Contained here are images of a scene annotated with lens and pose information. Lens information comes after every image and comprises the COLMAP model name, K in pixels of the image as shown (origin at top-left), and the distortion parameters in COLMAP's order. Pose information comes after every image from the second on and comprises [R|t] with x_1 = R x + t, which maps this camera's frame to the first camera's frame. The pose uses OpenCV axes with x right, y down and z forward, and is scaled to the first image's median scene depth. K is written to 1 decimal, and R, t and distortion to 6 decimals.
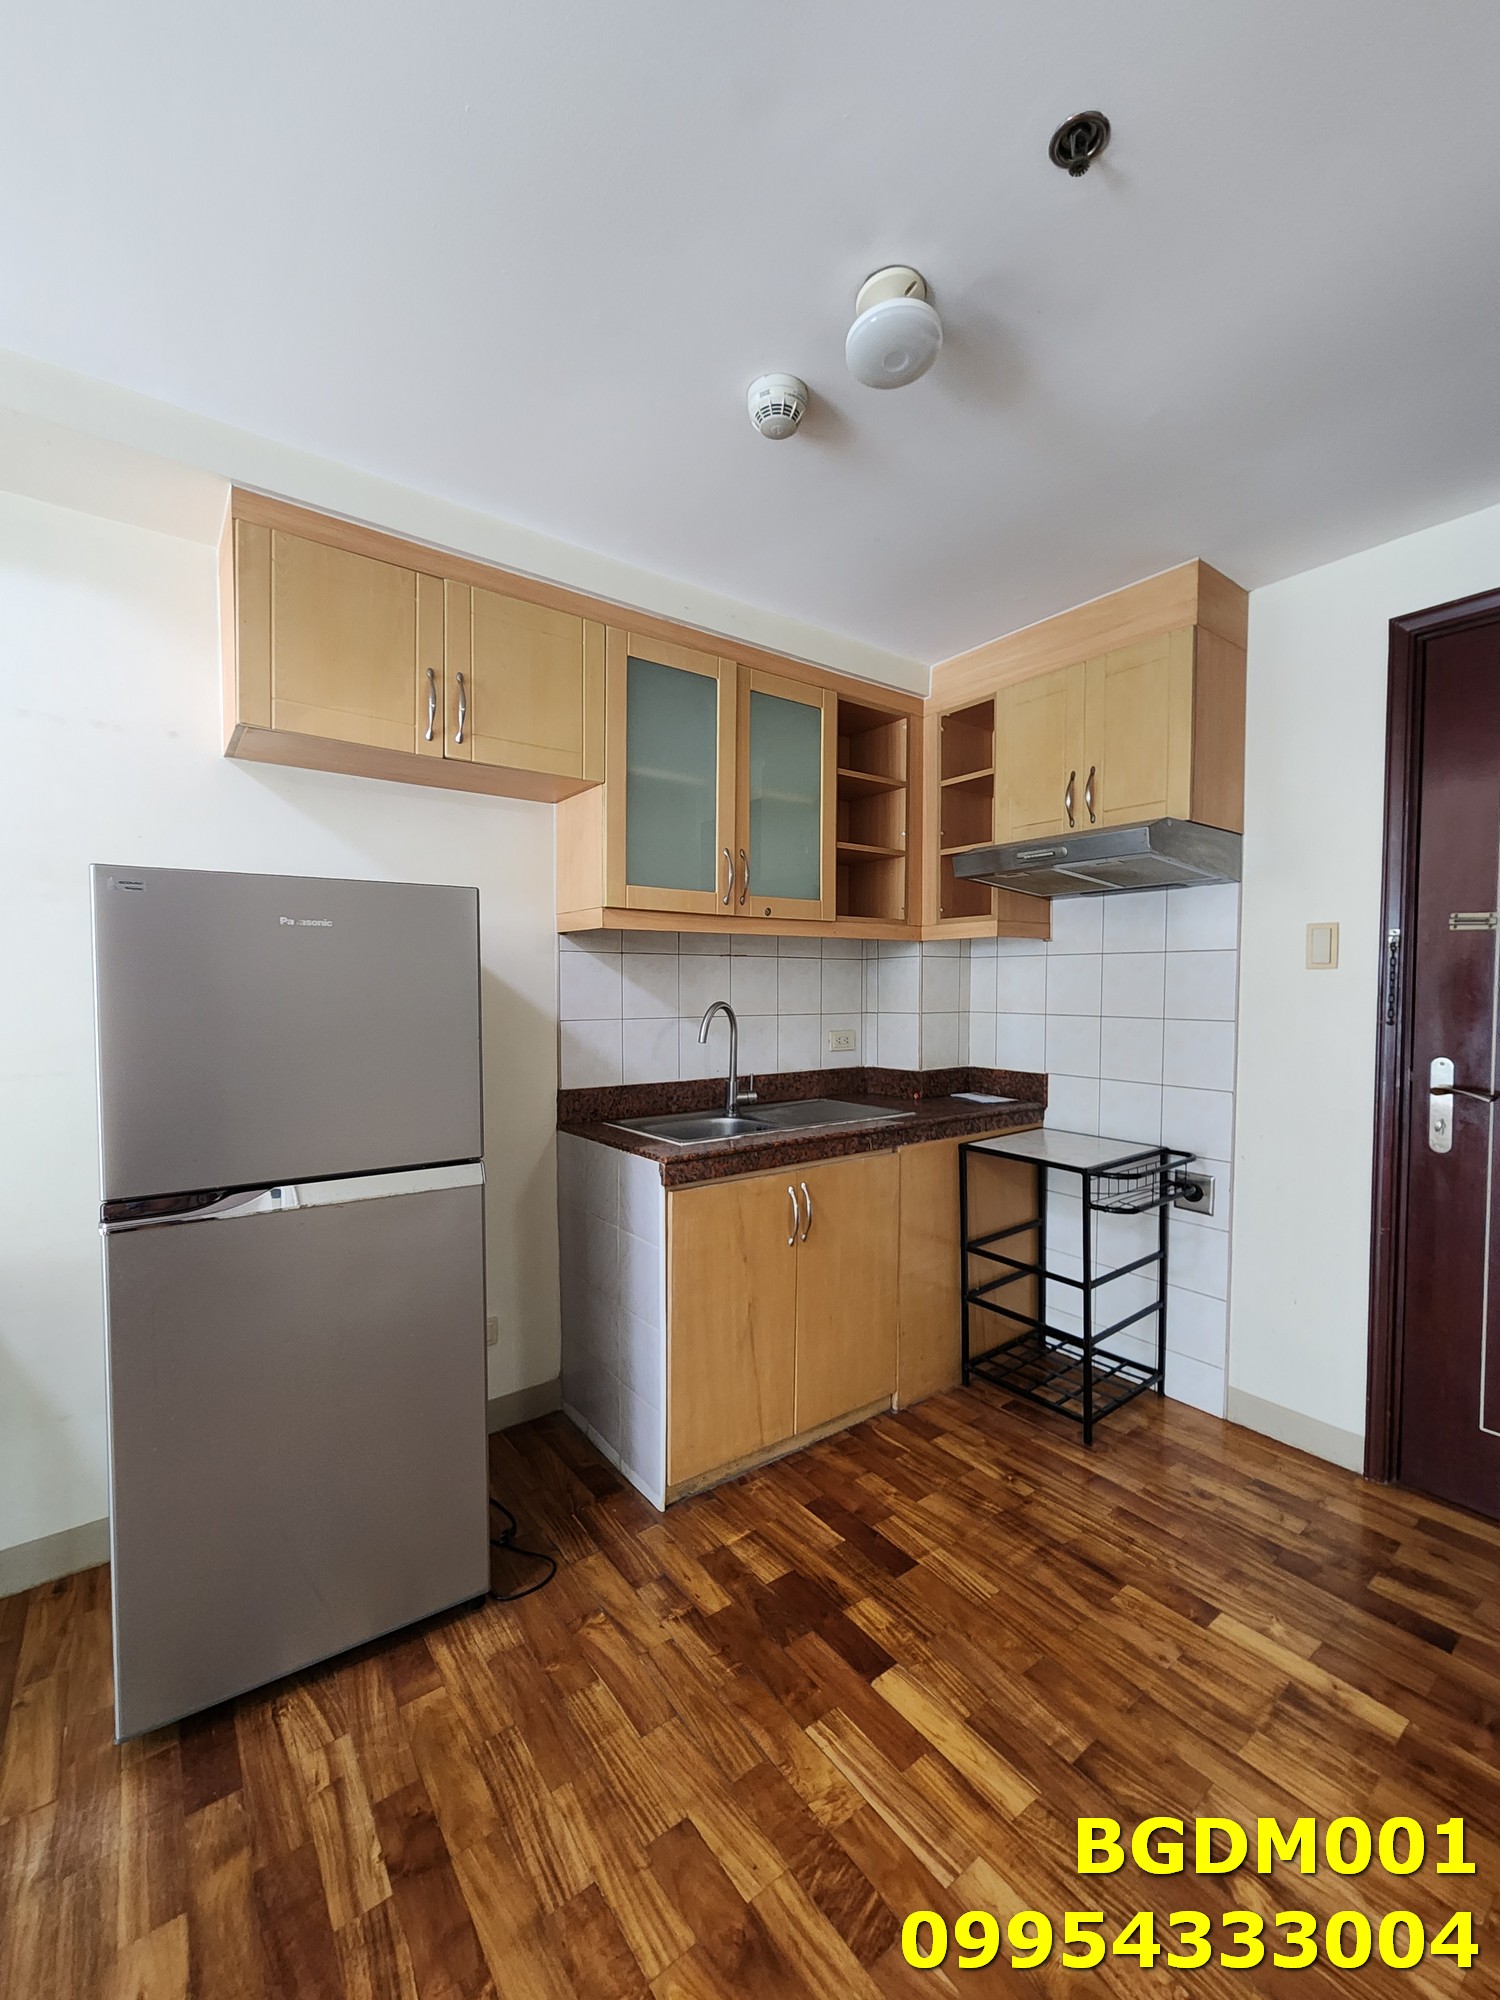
lens RADIAL K [[823.0, 0, 755.9], [0, 823.0, 1019.2], [0, 0, 1]] dist [-0.001518, 0.003555]
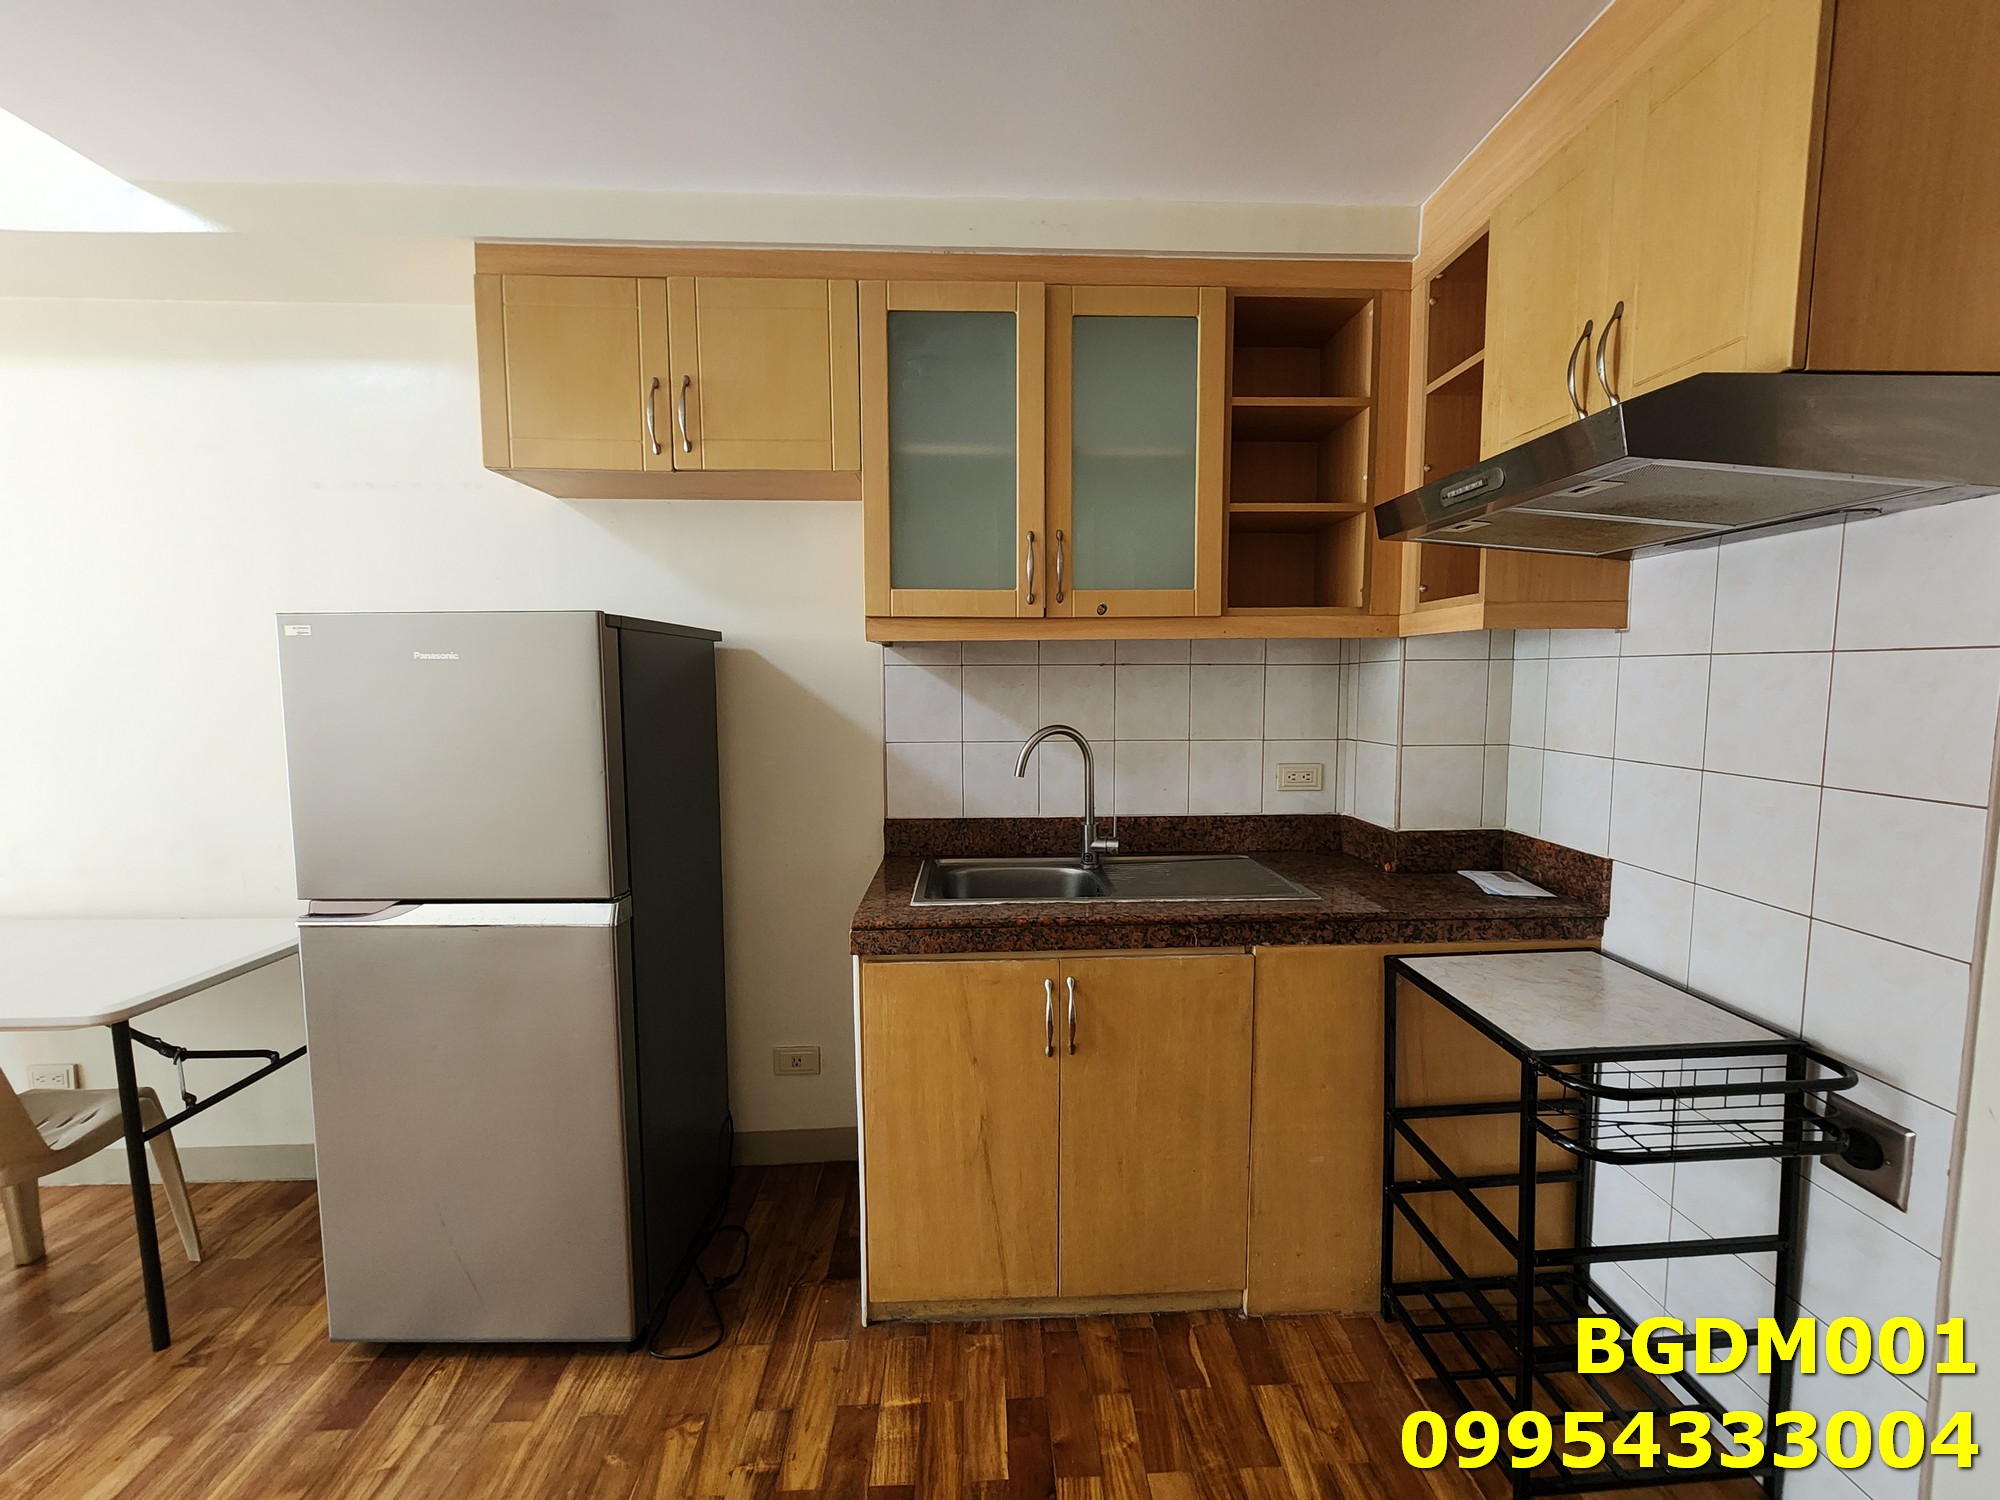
lens RADIAL K [[825.0, 0, 1008.6], [0, 825.0, 748.6], [0, 0, 1]] dist [-0.000381, -0.000649]
pose [[0.826547, 0.045718, -0.561008, 0.393995], [-0.019192, 0.998406, 0.053086, -0.043203], [0.562540, -0.033111, 0.826107, 0.334873]]
